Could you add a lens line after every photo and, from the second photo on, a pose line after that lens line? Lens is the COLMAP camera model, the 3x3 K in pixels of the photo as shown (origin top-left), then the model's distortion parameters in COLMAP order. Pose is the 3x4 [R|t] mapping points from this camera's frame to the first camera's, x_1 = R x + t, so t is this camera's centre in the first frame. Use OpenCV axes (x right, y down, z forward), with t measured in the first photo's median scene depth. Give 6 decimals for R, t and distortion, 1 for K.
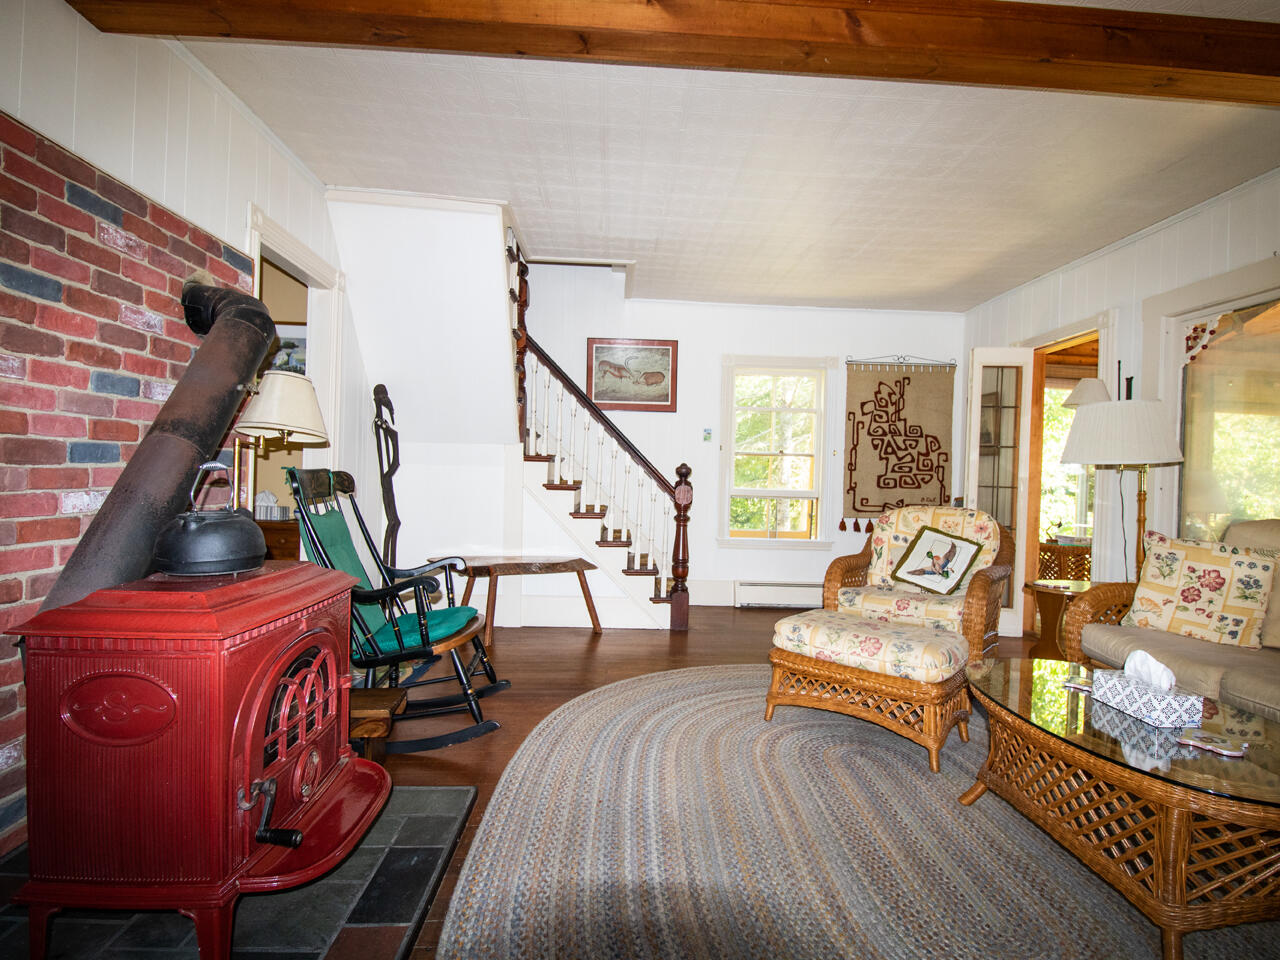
lens RADIAL K [[646.1, 0, 640.0], [0, 646.1, 480.0], [0, 0, 1]] dist [-0.019202, -0.000350]
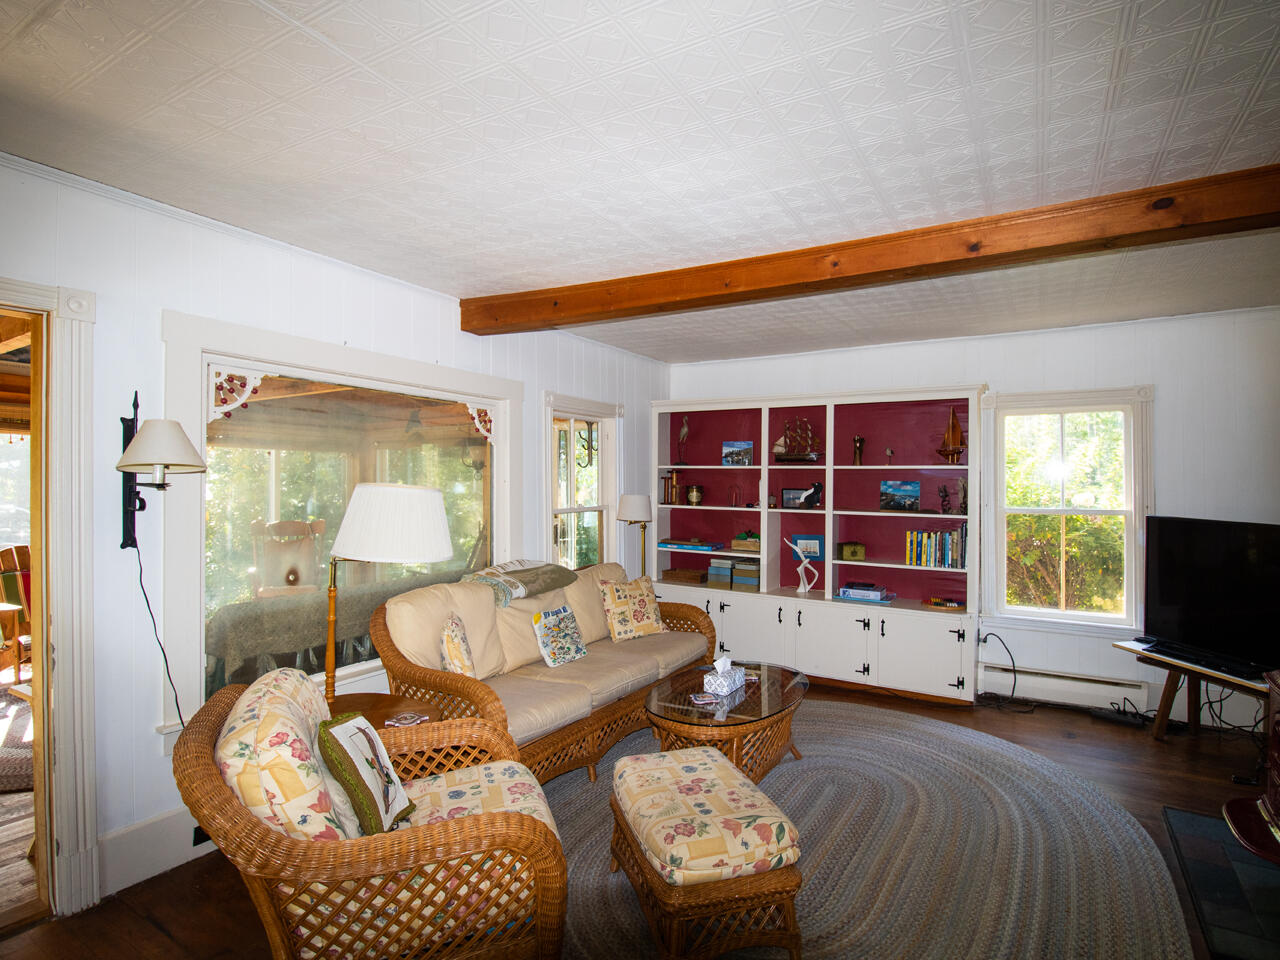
lens RADIAL K [[646.1, 0, 640.0], [0, 646.1, 480.0], [0, 0, 1]] dist [-0.019202, -0.000350]
pose [[-0.829760, -0.033191, 0.557133, 0.003133], [-0.023800, 0.999426, 0.024094, -0.143222], [-0.557613, 0.006733, -0.830074, 1.378326]]
